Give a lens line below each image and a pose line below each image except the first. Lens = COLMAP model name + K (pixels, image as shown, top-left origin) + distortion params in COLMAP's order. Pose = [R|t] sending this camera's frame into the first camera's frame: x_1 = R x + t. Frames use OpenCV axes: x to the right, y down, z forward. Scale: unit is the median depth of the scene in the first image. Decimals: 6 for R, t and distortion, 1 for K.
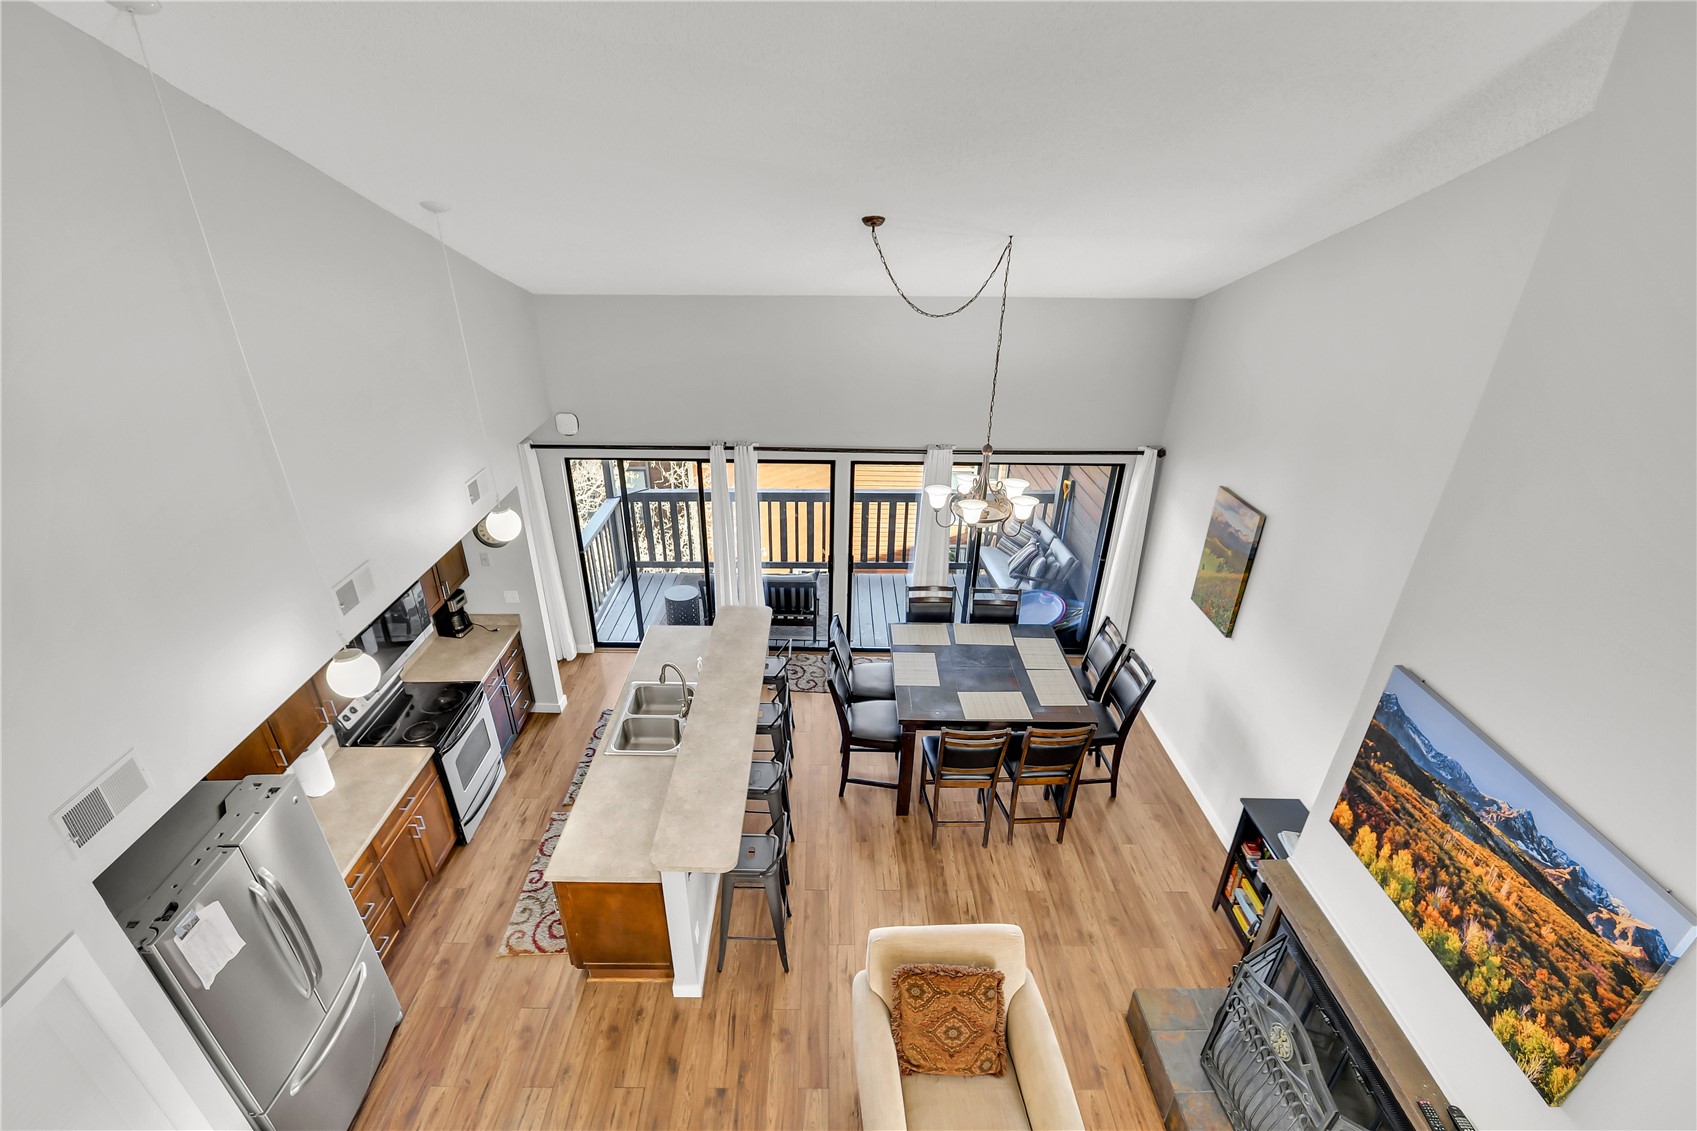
lens RADIAL K [[750.5, 0, 827.6], [0, 750.5, 598.9], [0, 0, 1]] dist [0.002316, -0.012462]
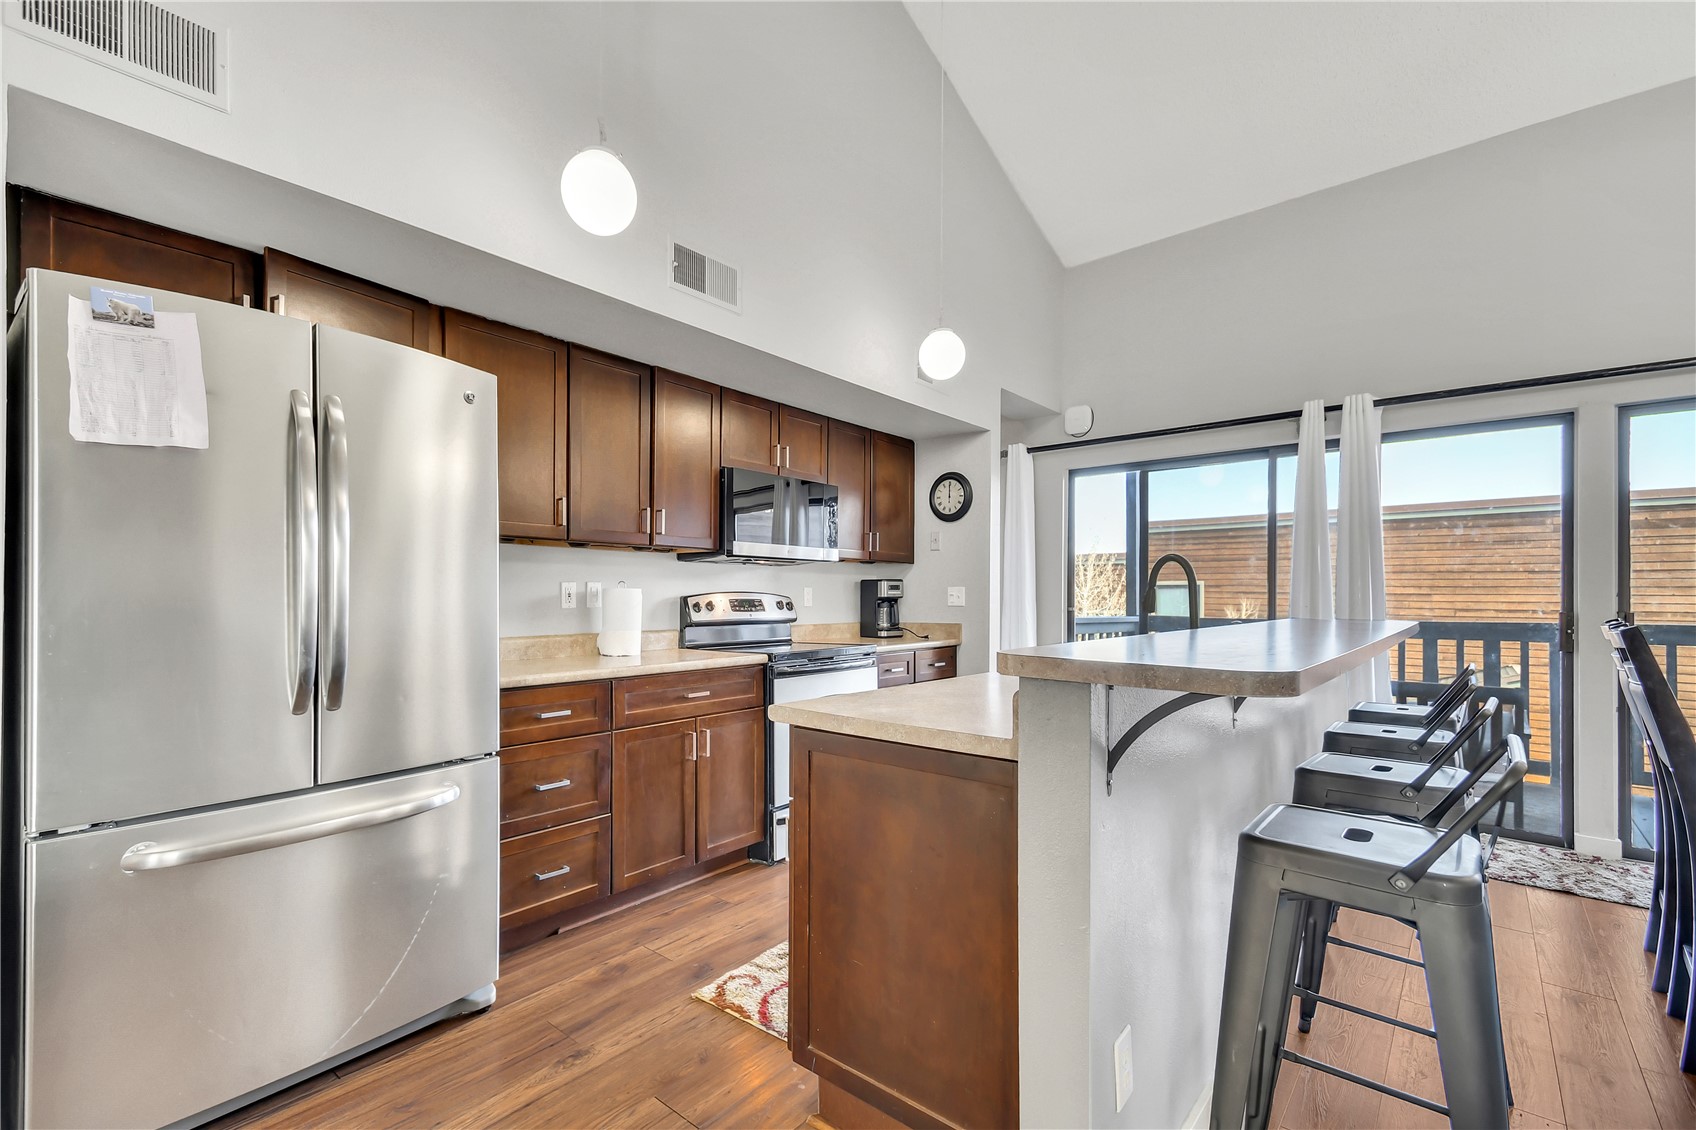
lens RADIAL K [[734.2, 0, 820.4], [0, 734.2, 598.5], [0, 0, 1]] dist [0.003686, 0.000361]
pose [[0.753956, -0.002084, -0.656922, -0.121229], [-0.306238, 0.883577, -0.354275, 0.627446], [0.581179, 0.468282, 0.665540, 0.987768]]
